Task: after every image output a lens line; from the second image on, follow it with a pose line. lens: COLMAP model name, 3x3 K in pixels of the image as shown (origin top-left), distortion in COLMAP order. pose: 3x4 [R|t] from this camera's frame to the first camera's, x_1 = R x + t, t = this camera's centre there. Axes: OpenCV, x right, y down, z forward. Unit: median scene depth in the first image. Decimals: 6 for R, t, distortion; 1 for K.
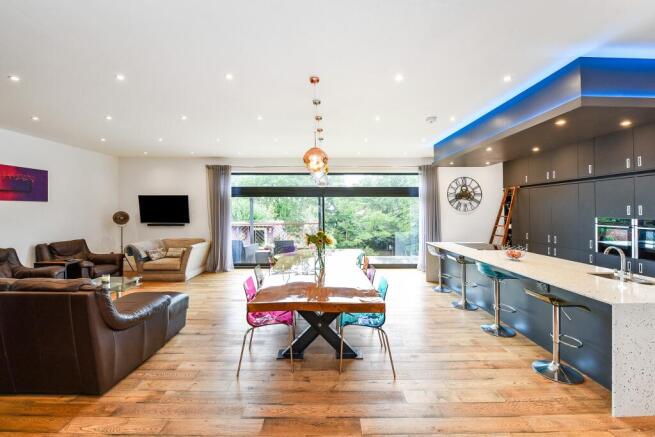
lens RADIAL K [[265.4, 0, 327.3], [0, 265.4, 213.5], [0, 0, 1]] dist [-0.011924, -0.000079]
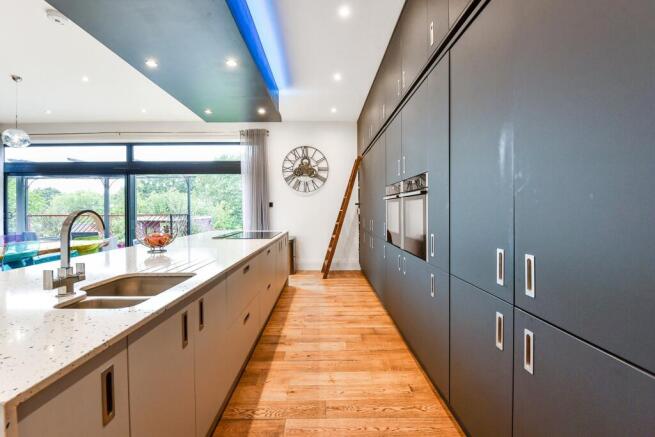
lens RADIAL K [[271.9, 0, 326.5], [0, 271.9, 215.0], [0, 0, 1]] dist [-0.014076, -0.000968]
pose [[0.999928, -0.002459, 0.011748, 0.571304], [0.002384, 0.999977, 0.006362, 0.051847], [-0.011764, -0.006334, 0.999911, 0.232374]]
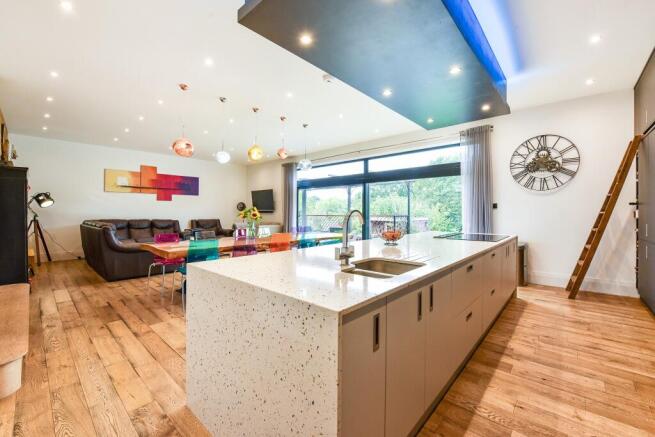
lens RADIAL K [[271.9, 0, 326.5], [0, 271.9, 215.0], [0, 0, 1]] dist [-0.014076, -0.000968]
pose [[0.739442, 0.008362, -0.673168, 0.571931], [-0.010670, 0.999943, 0.000700, 0.054745], [0.673136, 0.006665, 0.739489, 0.193906]]
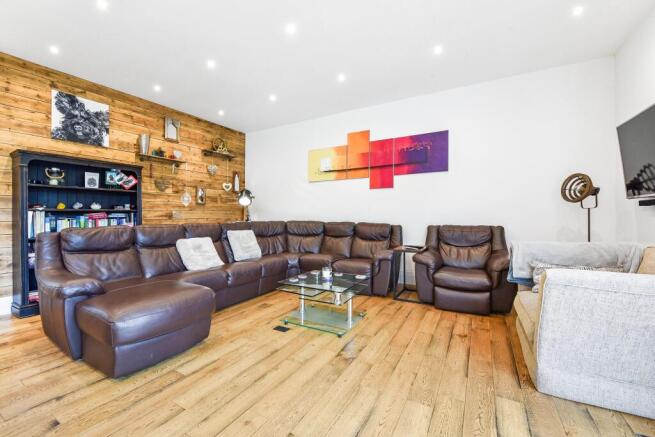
lens RADIAL K [[271.9, 0, 326.5], [0, 271.9, 215.0], [0, 0, 1]] dist [-0.014076, -0.000968]
pose [[-0.503072, 0.006485, -0.864220, -0.161601], [-0.003644, 0.999947, 0.009625, 0.058111], [0.864237, 0.007991, -0.503021, 0.835969]]
